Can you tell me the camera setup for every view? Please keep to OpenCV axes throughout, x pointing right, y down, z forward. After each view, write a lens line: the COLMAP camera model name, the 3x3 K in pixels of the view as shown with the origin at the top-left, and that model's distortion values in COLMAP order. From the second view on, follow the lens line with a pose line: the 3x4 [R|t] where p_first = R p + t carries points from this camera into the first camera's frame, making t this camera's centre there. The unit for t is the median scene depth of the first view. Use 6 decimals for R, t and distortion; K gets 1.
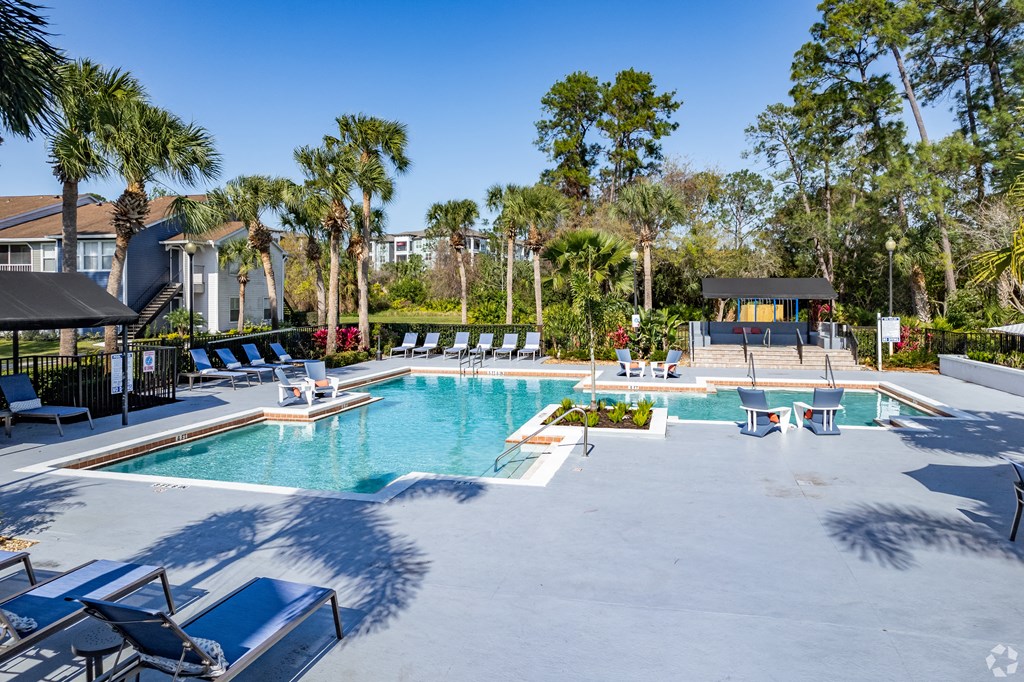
lens RADIAL K [[698.4, 0, 509.5], [0, 698.4, 323.1], [0, 0, 1]] dist [-0.000007, 0.024603]
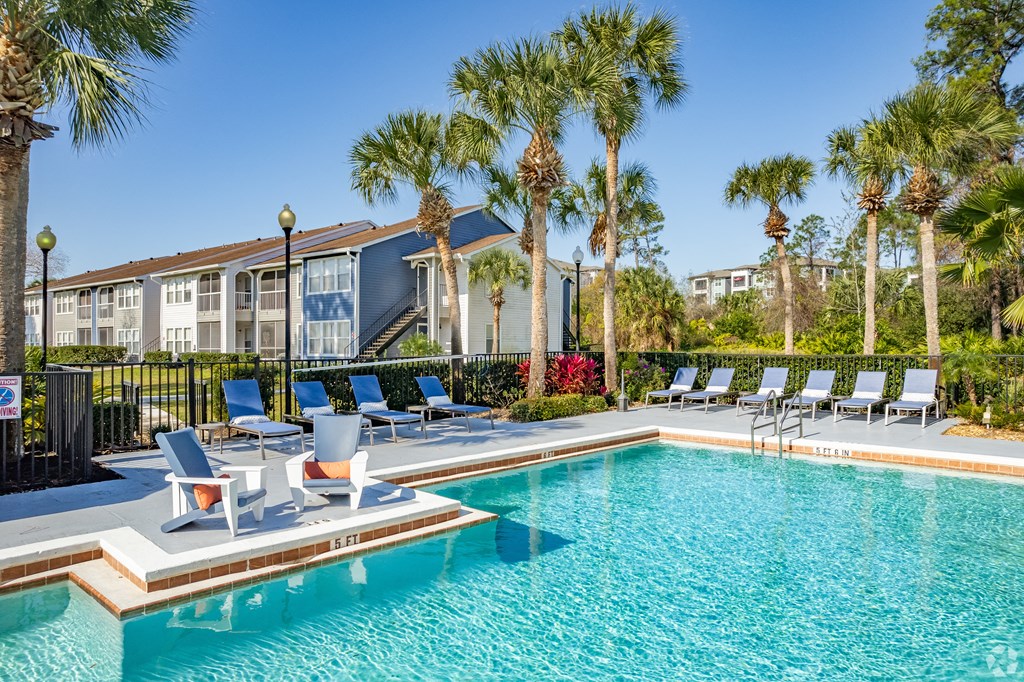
lens RADIAL K [[700.8, 0, 512.0], [0, 700.8, 341.0], [0, 0, 1]] dist [0.002693, 0.002619]
pose [[0.888510, -0.001328, -0.458855, 0.004022], [-0.015710, 0.999322, -0.033312, 0.013721], [0.458588, 0.036807, 0.887886, 0.394847]]
